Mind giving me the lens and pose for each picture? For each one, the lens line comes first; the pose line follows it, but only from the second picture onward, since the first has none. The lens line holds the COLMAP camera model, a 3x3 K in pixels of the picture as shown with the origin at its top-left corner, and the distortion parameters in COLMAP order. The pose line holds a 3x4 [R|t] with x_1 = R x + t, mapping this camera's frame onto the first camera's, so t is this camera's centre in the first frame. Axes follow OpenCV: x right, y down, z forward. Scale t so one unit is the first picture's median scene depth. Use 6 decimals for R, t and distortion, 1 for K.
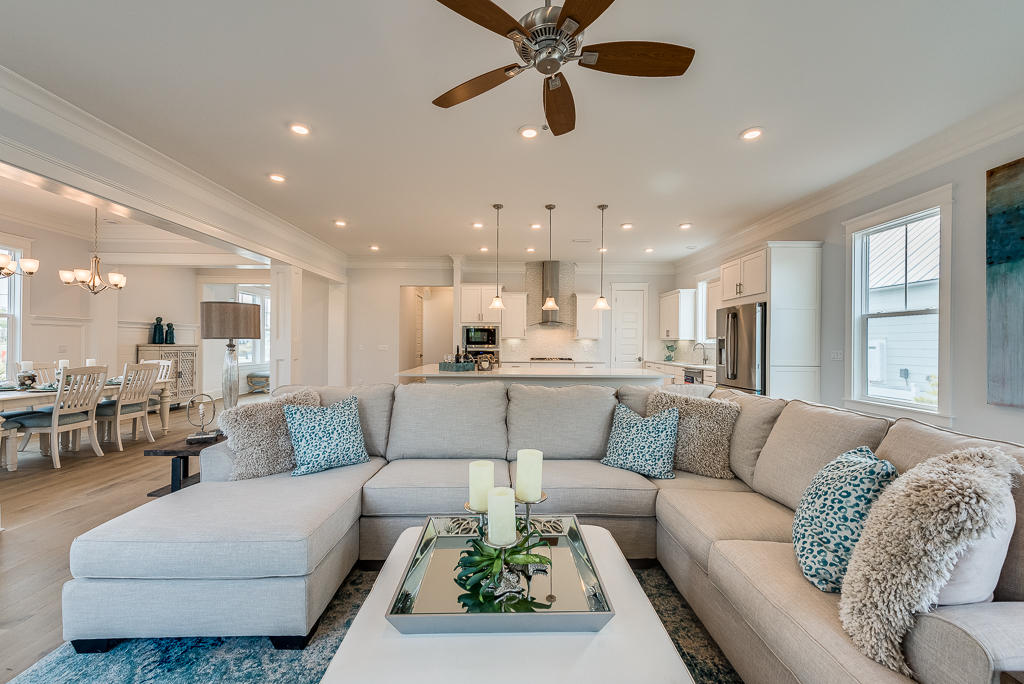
lens RADIAL K [[403.5, 0, 510.4], [0, 403.5, 343.0], [0, 0, 1]] dist [0.009093, -0.003663]
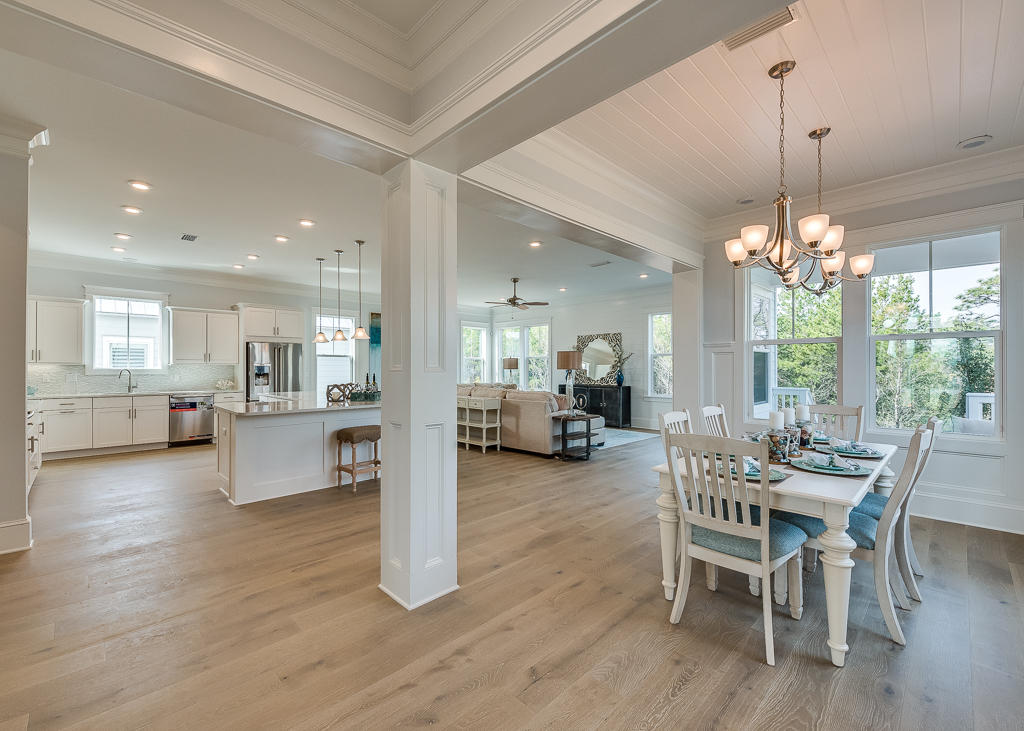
lens RADIAL K [[423.9, 0, 508.8], [0, 423.9, 368.1], [0, 0, 1]] dist [0.002370, -0.000278]
pose [[-0.701255, -0.007114, 0.712875, -1.086055], [-0.004900, 0.999975, 0.005159, -0.015092], [-0.712894, 0.000125, -0.701272, 1.467980]]
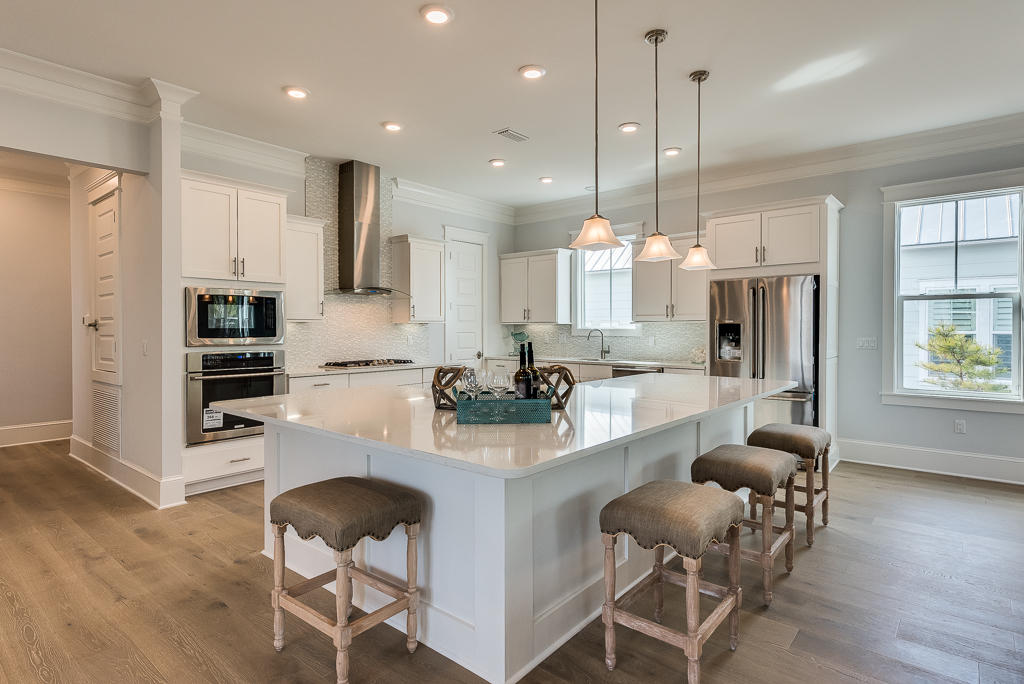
lens RADIAL K [[548.4, 0, 502.4], [0, 548.4, 333.7], [0, 0, 1]] dist [0.015036, -0.000909]
pose [[0.653962, -0.015302, 0.756373, -0.489575], [0.005566, 0.999866, 0.015416, -0.009499], [-0.756507, -0.005872, 0.653959, 0.703781]]
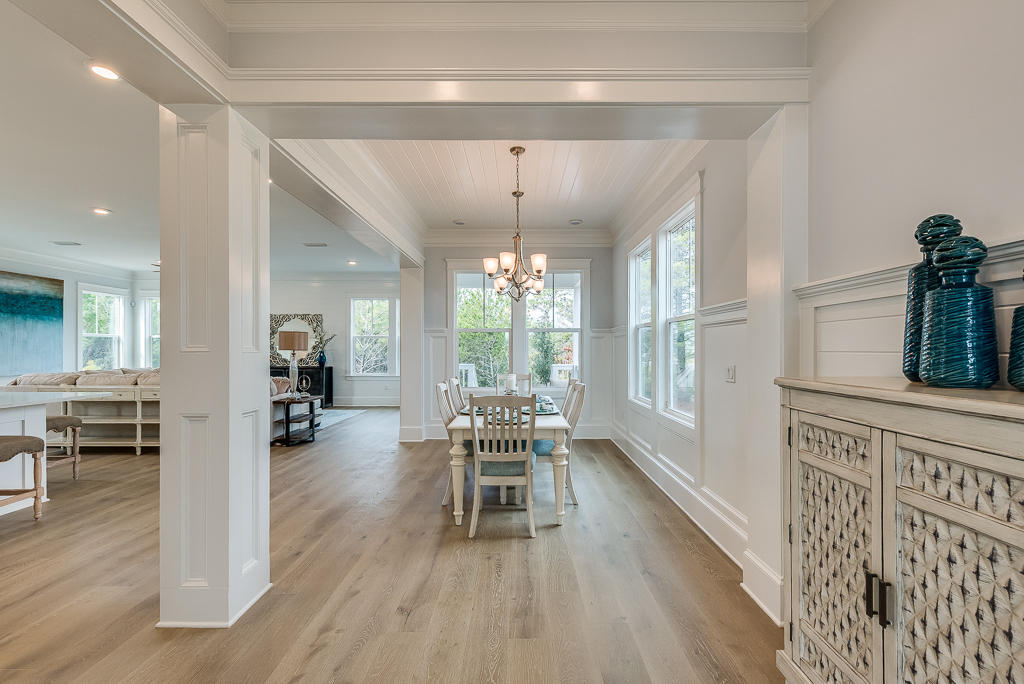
lens RADIAL K [[403.5, 0, 508.9], [0, 403.5, 350.2], [0, 0, 1]] dist [0.009093, -0.003663]
pose [[-0.999961, -0.008523, 0.002338, -0.940118], [-0.008519, 0.999962, 0.001819, -0.013117], [-0.002353, 0.001799, -0.999996, 1.608855]]
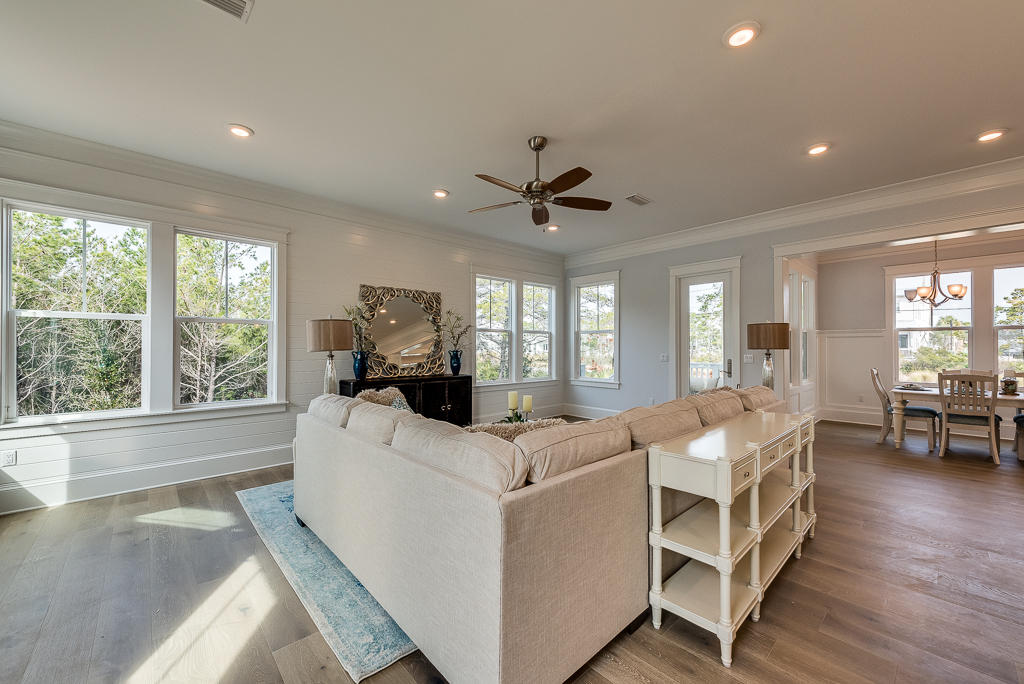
lens RADIAL K [[403.5, 0, 517.7], [0, 403.5, 346.4], [0, 0, 1]] dist [0.009093, -0.003663]
pose [[-0.749062, -0.009765, -0.662427, 0.478333], [-0.005187, 0.999947, -0.008875, -0.002400], [0.662479, -0.003212, -0.749074, 0.820510]]
